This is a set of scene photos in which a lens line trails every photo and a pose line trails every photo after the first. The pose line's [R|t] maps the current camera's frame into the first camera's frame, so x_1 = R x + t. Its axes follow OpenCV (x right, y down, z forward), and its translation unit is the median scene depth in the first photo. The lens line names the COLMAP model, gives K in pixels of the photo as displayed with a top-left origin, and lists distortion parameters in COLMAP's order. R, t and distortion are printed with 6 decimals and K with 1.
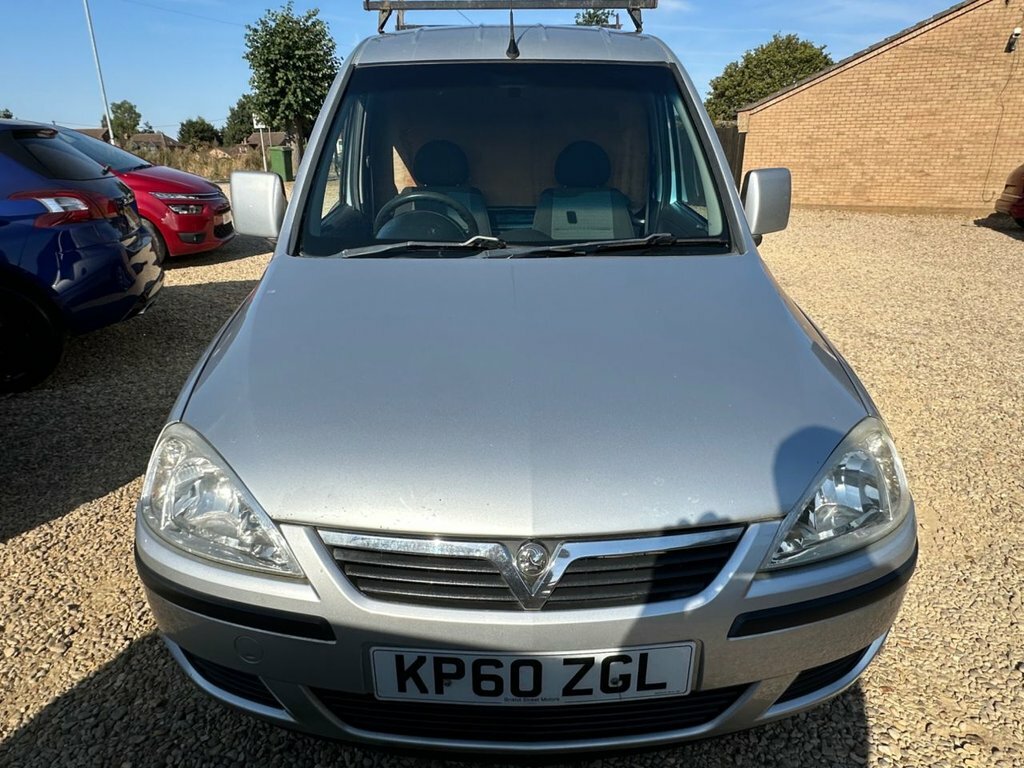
lens RADIAL K [[654.8, 0, 509.6], [0, 654.8, 386.7], [0, 0, 1]] dist [-0.009210, 0.005219]
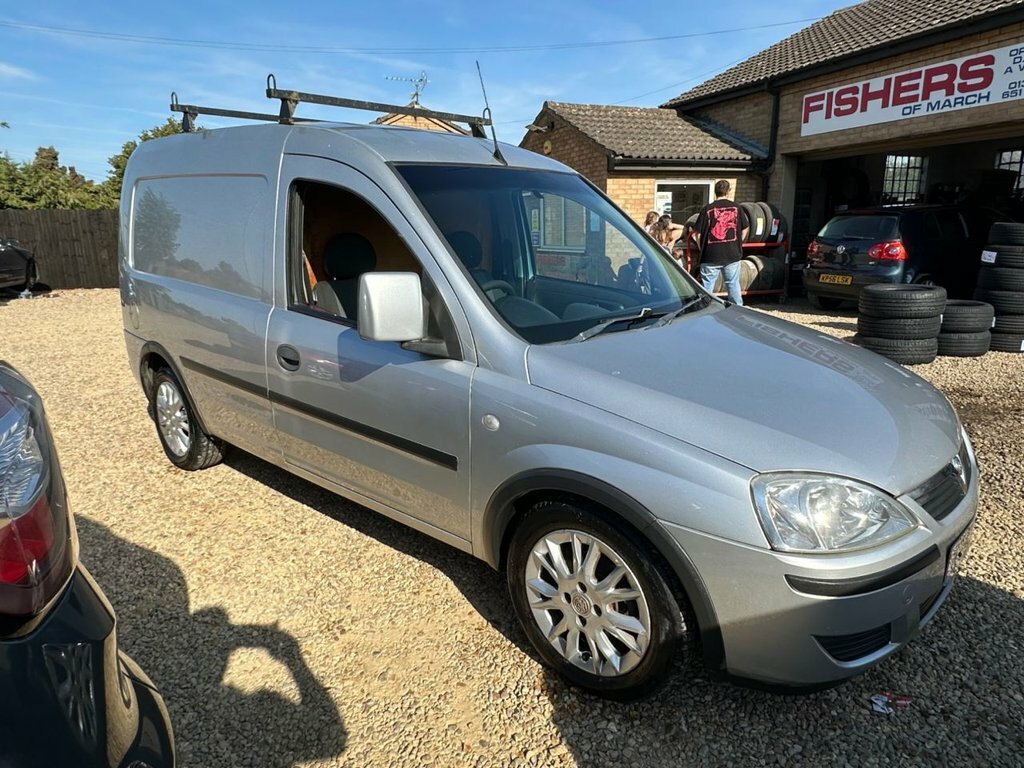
lens RADIAL K [[654.8, 0, 508.1], [0, 654.8, 383.1], [0, 0, 1]] dist [-0.009210, 0.005219]
pose [[0.678881, -0.183176, 0.711033, -1.149781], [0.262940, 0.964809, -0.002496, -0.155481], [-0.685553, 0.188654, 0.703155, 0.314097]]
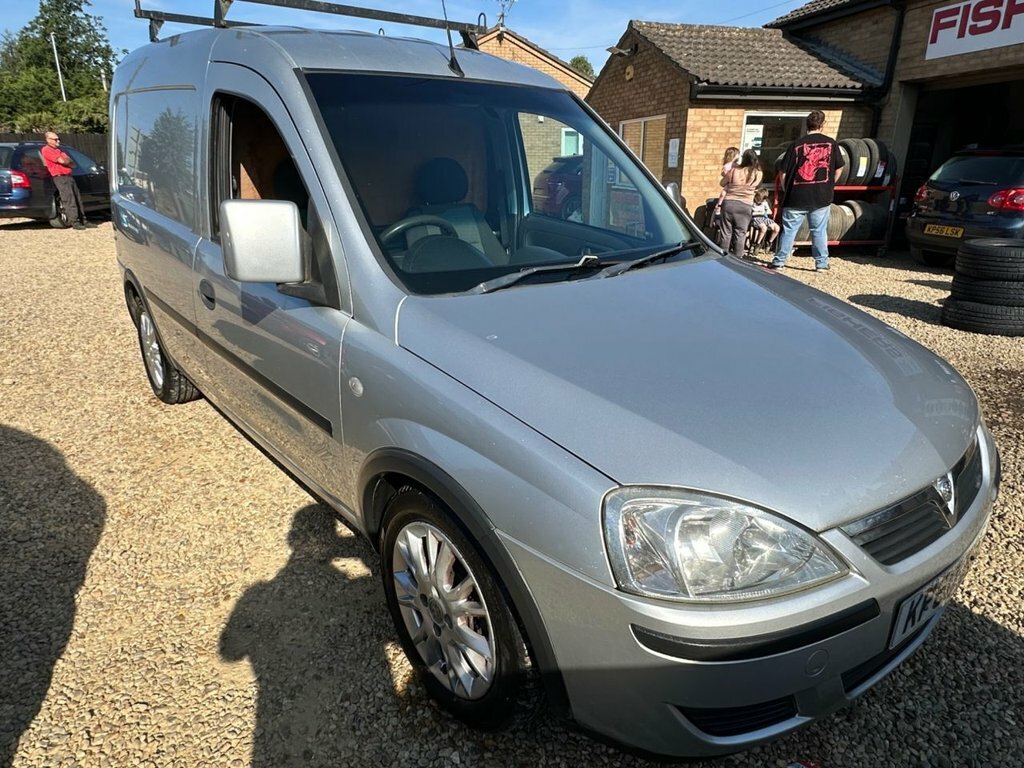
lens RADIAL K [[654.8, 0, 506.1], [0, 654.8, 387.0], [0, 0, 1]] dist [-0.009210, 0.005219]
pose [[0.782979, -0.199906, 0.589051, -0.792018], [0.205625, 0.976898, 0.058208, -0.113159], [-0.587079, 0.075548, 0.805996, 0.254654]]
